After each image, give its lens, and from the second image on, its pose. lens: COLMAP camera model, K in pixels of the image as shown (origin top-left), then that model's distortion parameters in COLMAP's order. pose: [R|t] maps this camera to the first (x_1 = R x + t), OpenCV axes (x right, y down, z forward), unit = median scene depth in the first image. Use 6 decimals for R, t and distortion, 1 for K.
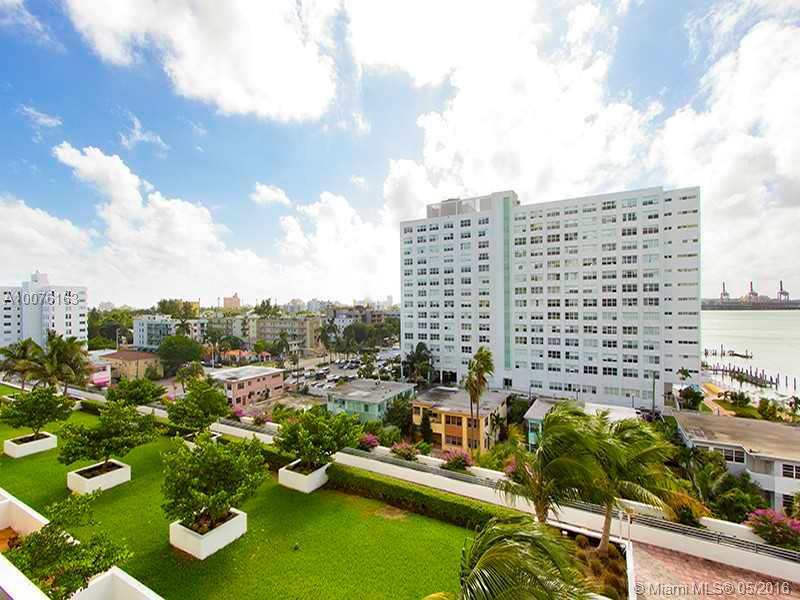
lens RADIAL K [[422.9, 0, 404.0], [0, 422.9, 302.5], [0, 0, 1]] dist [0.031886, -0.002415]
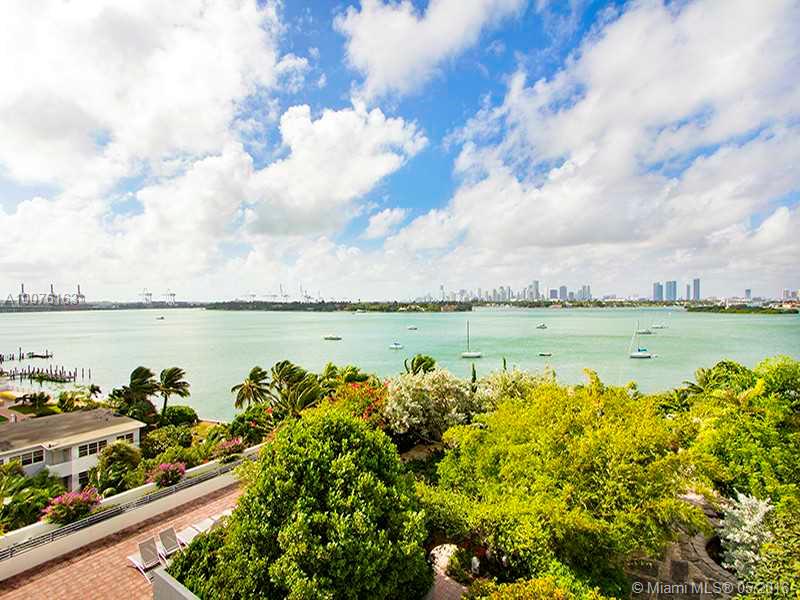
lens RADIAL K [[422.9, 0, 401.7], [0, 422.9, 306.4], [0, 0, 1]] dist [0.031886, -0.002415]
pose [[0.001427, 0.000843, 0.999999, -0.241778], [-0.004943, 0.999987, -0.000836, 0.001990], [-0.999987, -0.004942, 0.001431, 0.150317]]
